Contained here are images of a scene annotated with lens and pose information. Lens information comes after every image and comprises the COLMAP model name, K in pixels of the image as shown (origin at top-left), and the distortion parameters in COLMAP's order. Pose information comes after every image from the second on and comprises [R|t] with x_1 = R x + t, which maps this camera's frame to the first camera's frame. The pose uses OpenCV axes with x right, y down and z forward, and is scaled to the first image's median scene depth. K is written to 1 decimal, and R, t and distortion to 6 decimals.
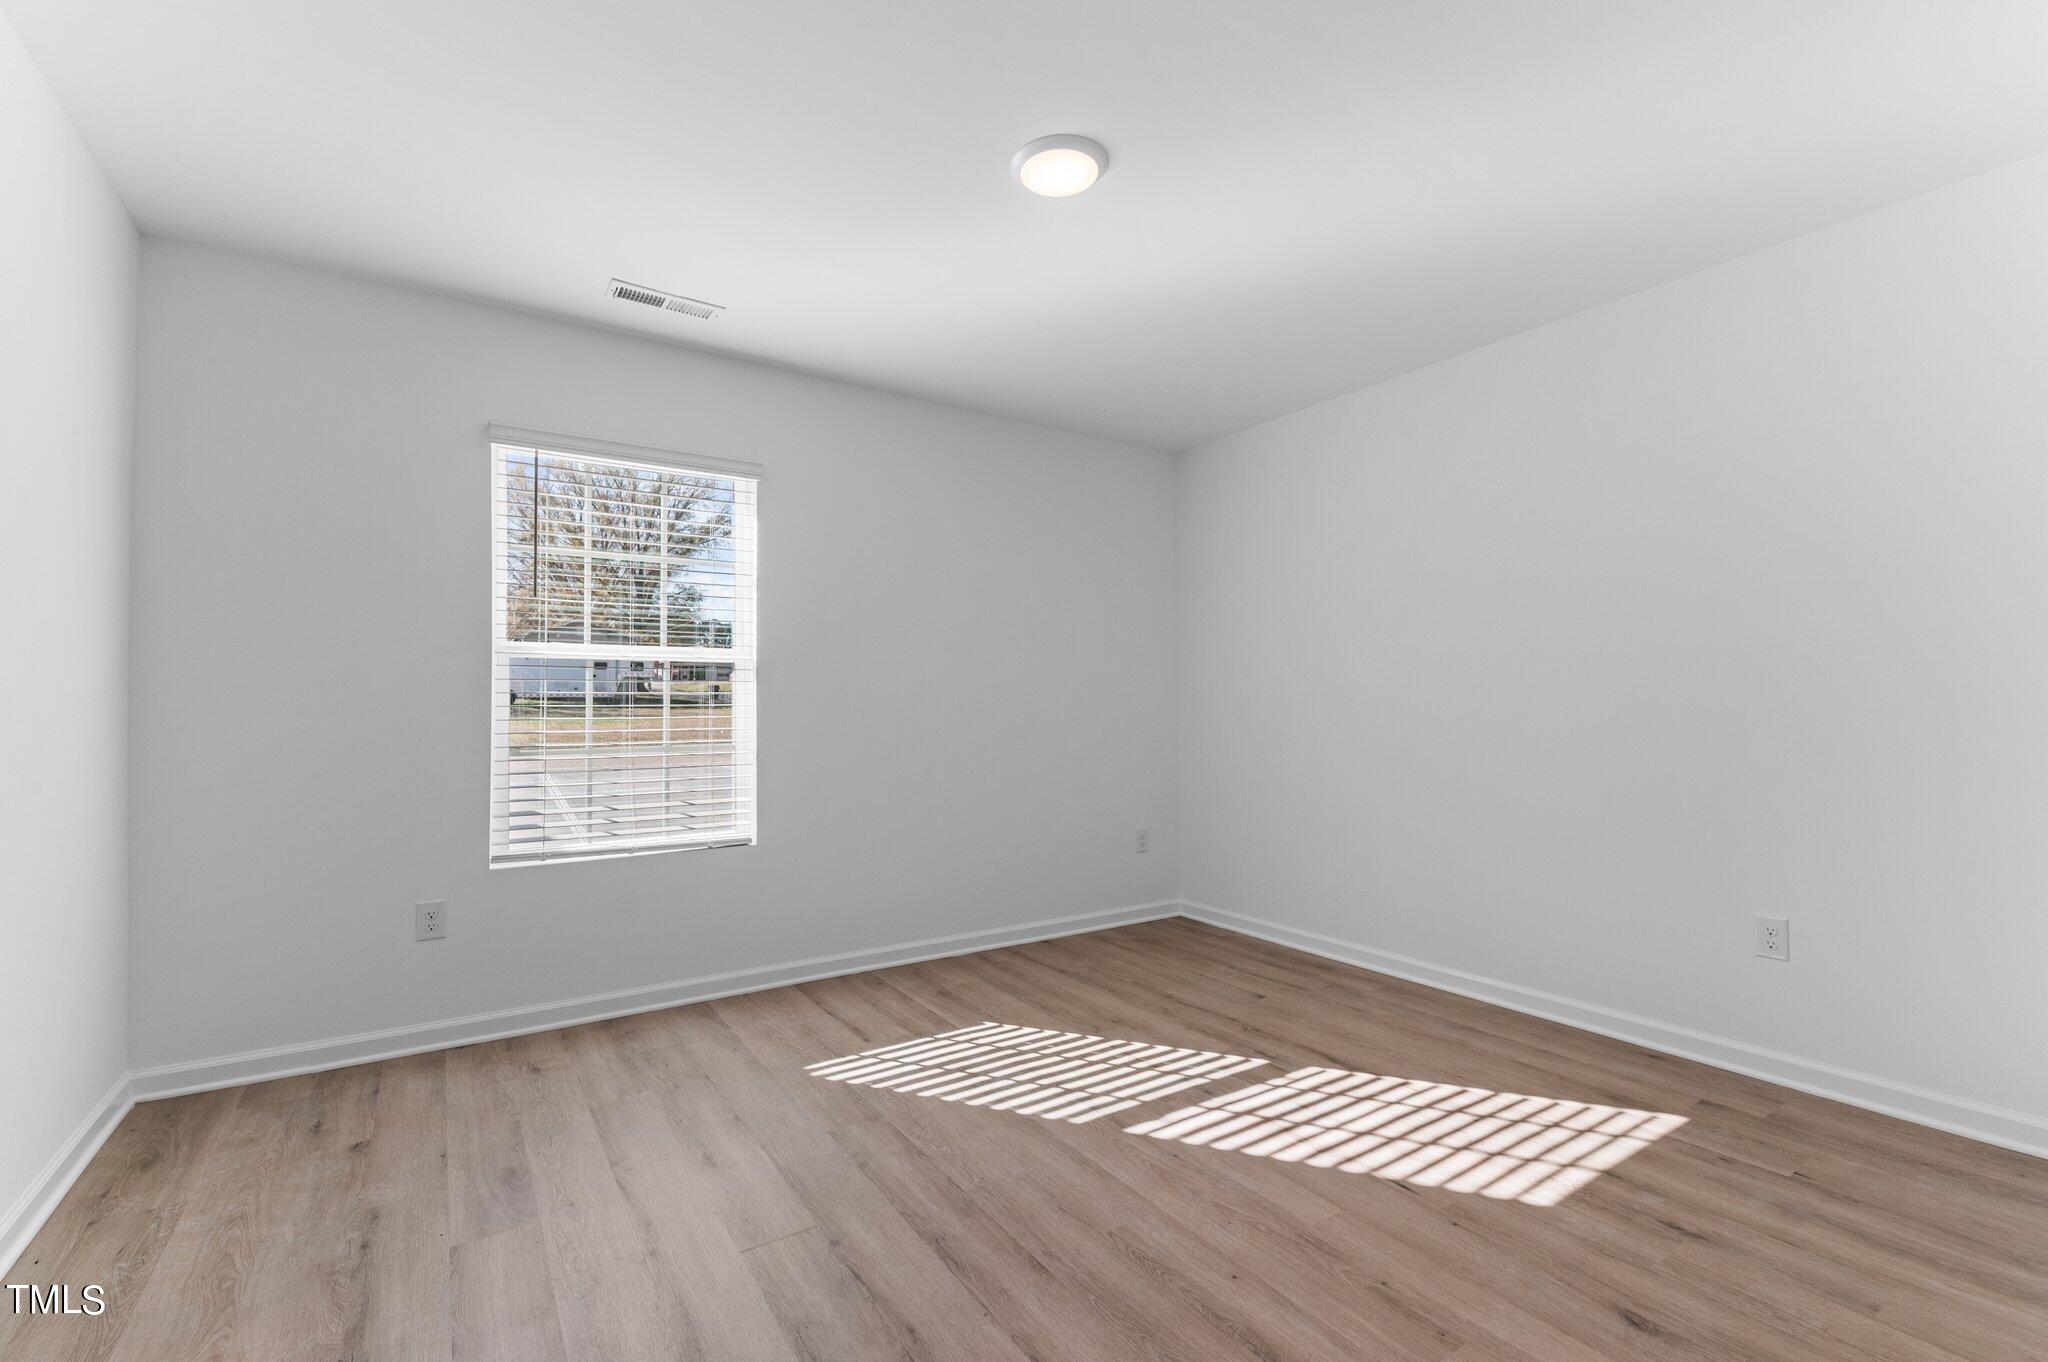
lens RADIAL K [[888.9, 0, 1020.9], [0, 888.9, 668.1], [0, 0, 1]] dist [0.002371, -0.008443]
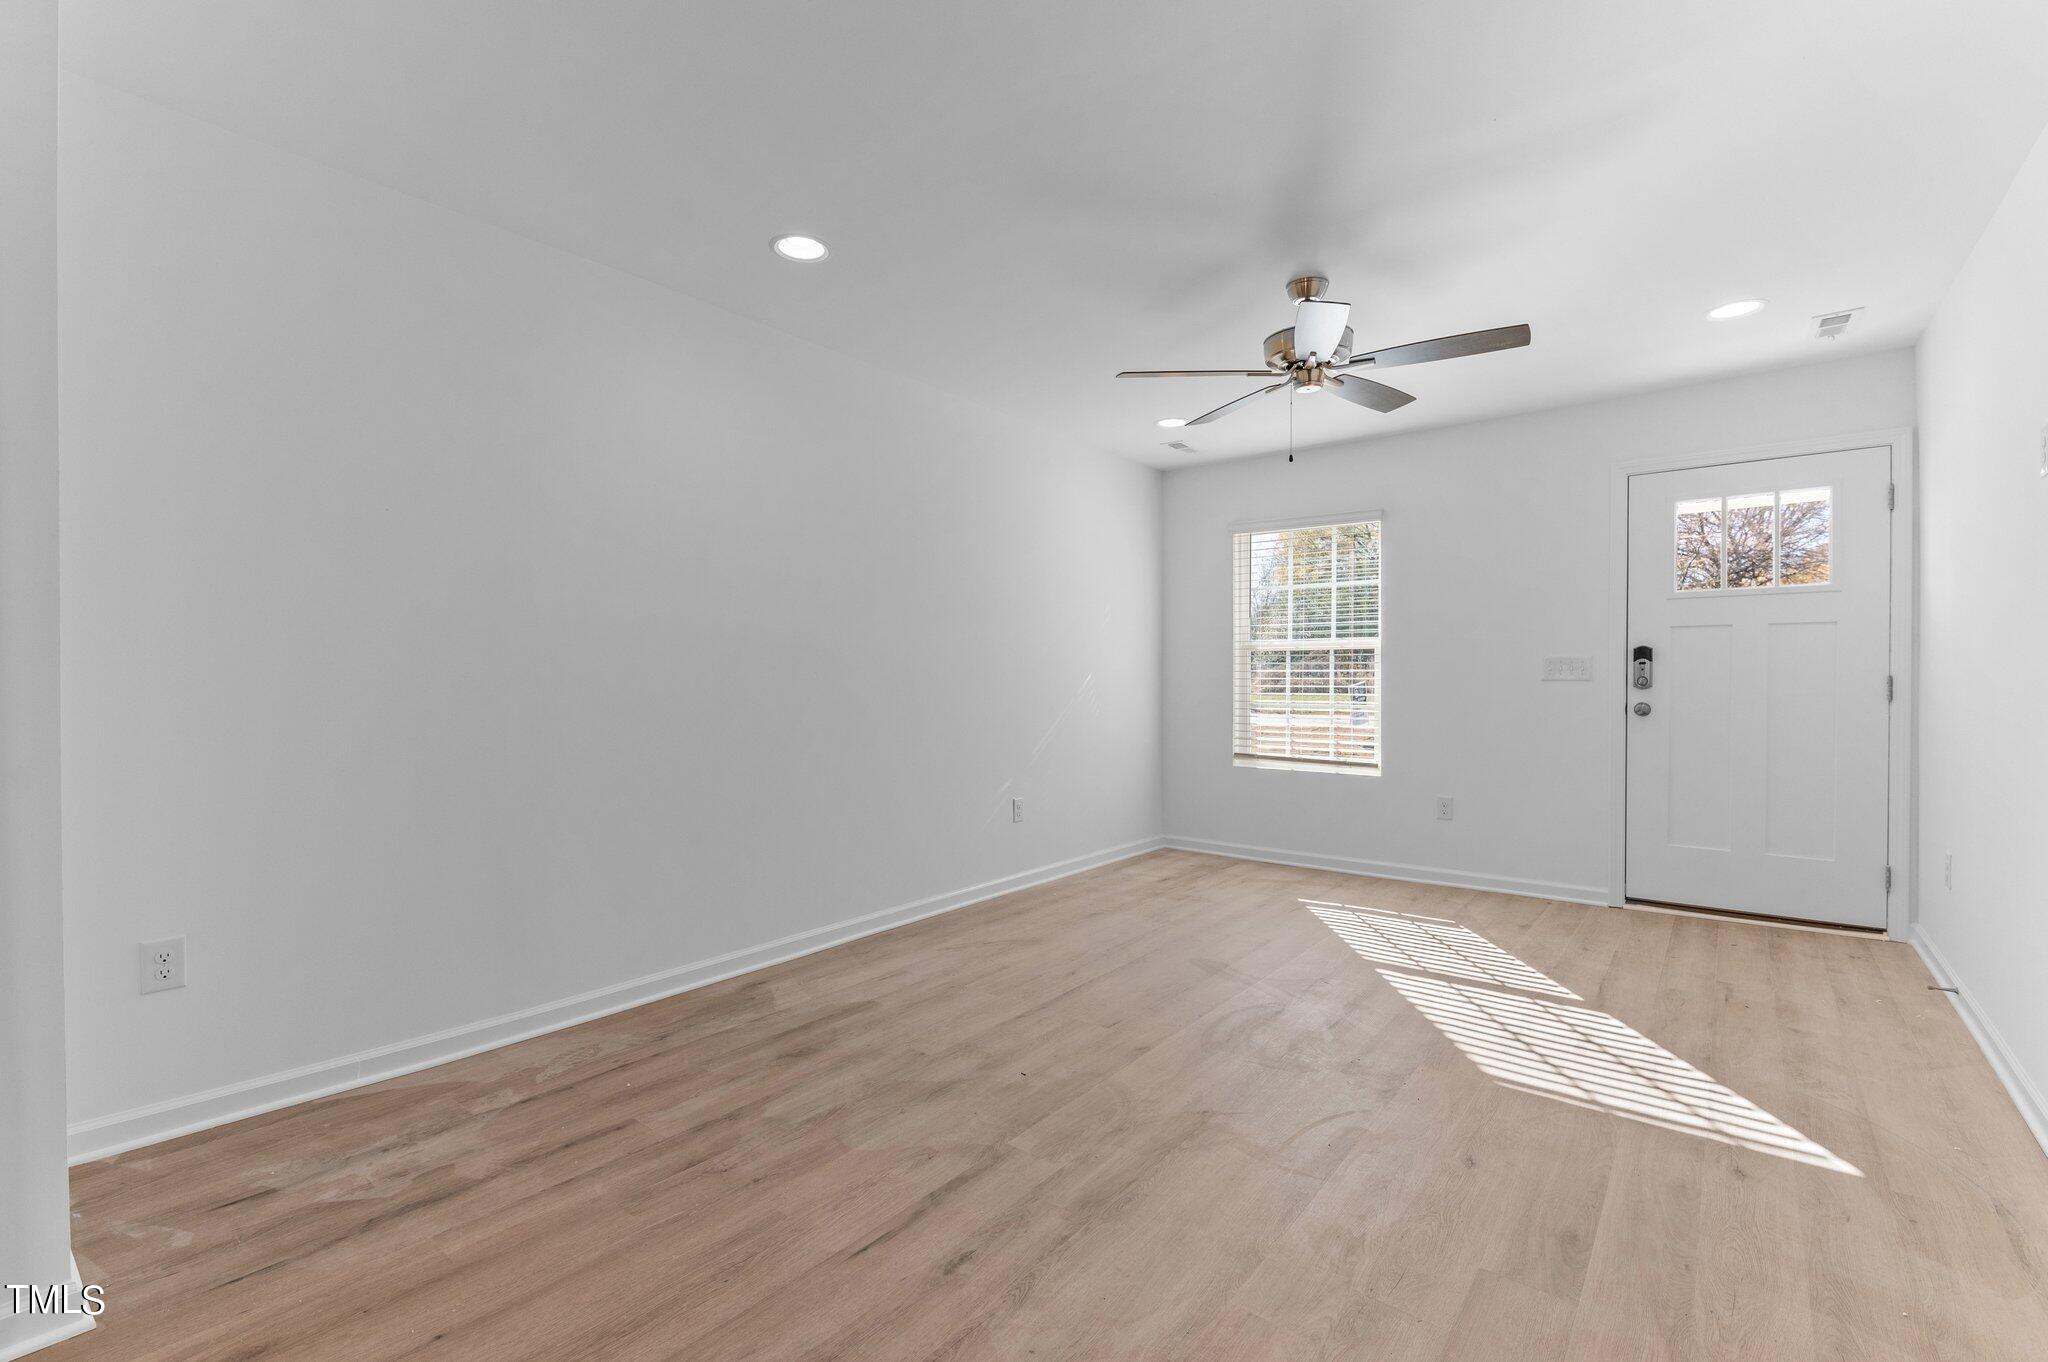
lens RADIAL K [[888.9, 0, 1020.9], [0, 888.9, 668.1], [0, 0, 1]] dist [0.002371, -0.008443]
pose [[0.305330, -0.016382, -0.952106, 1.046772], [0.034396, 0.999389, -0.006165, 0.016629], [0.951625, -0.030866, 0.305707, 0.020041]]
